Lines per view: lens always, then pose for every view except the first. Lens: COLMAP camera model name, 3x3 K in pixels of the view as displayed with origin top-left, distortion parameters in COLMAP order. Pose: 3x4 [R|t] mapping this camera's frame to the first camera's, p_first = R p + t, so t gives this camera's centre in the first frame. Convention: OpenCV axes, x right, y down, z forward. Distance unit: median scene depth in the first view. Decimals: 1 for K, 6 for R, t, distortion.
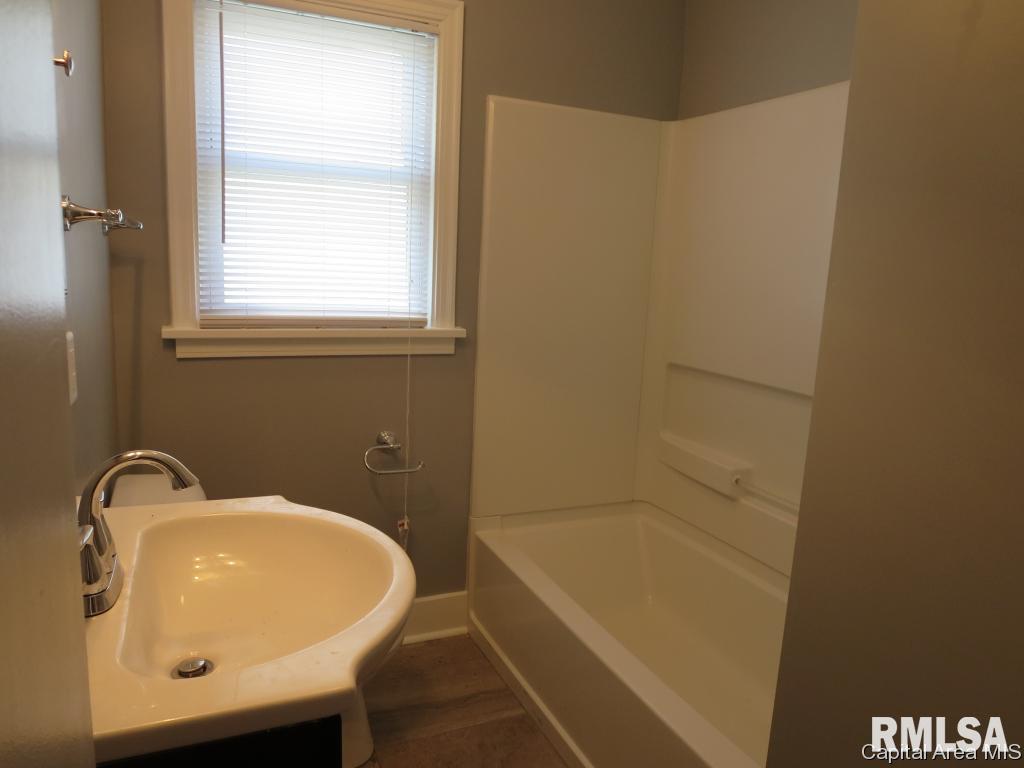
lens RADIAL K [[731.1, 0, 512.0], [0, 731.1, 384.0], [0, 0, 1]] dist [-0.008015, -0.001882]
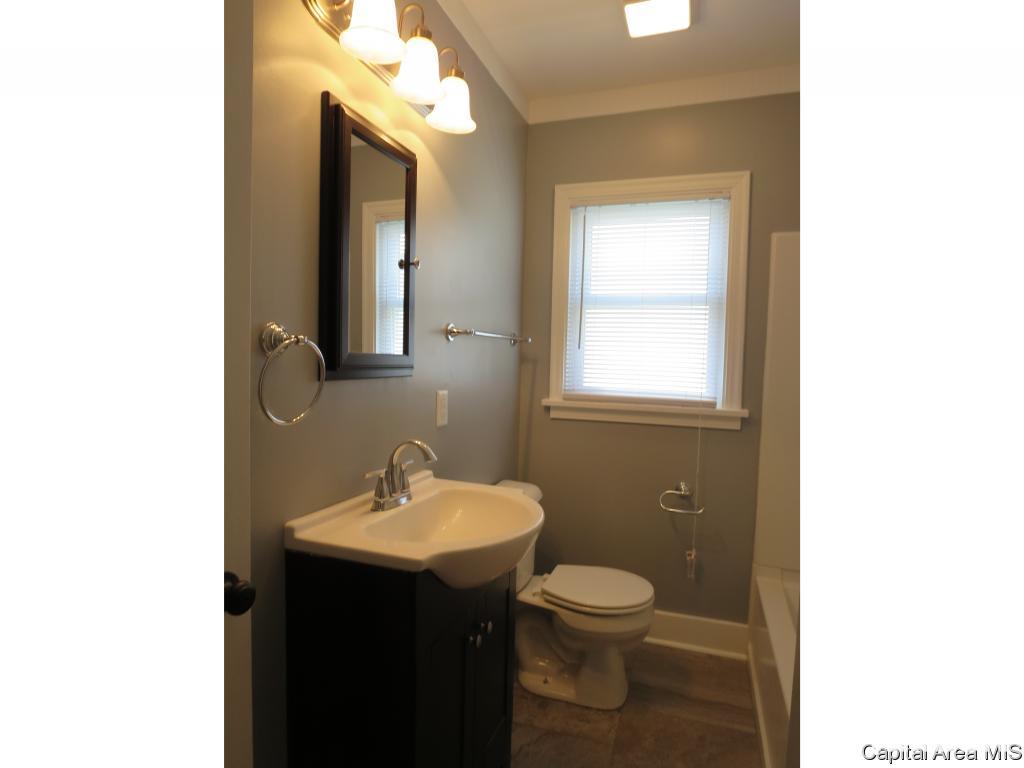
lens RADIAL K [[563.1, 0, 512.0], [0, 563.1, 384.0], [0, 0, 1]] dist [-0.004789, -0.000751]
pose [[0.733190, 0.016087, -0.679834, 0.319405], [-0.108516, 0.989677, -0.093614, 0.016830], [0.671310, 0.142410, 0.727367, -0.007290]]
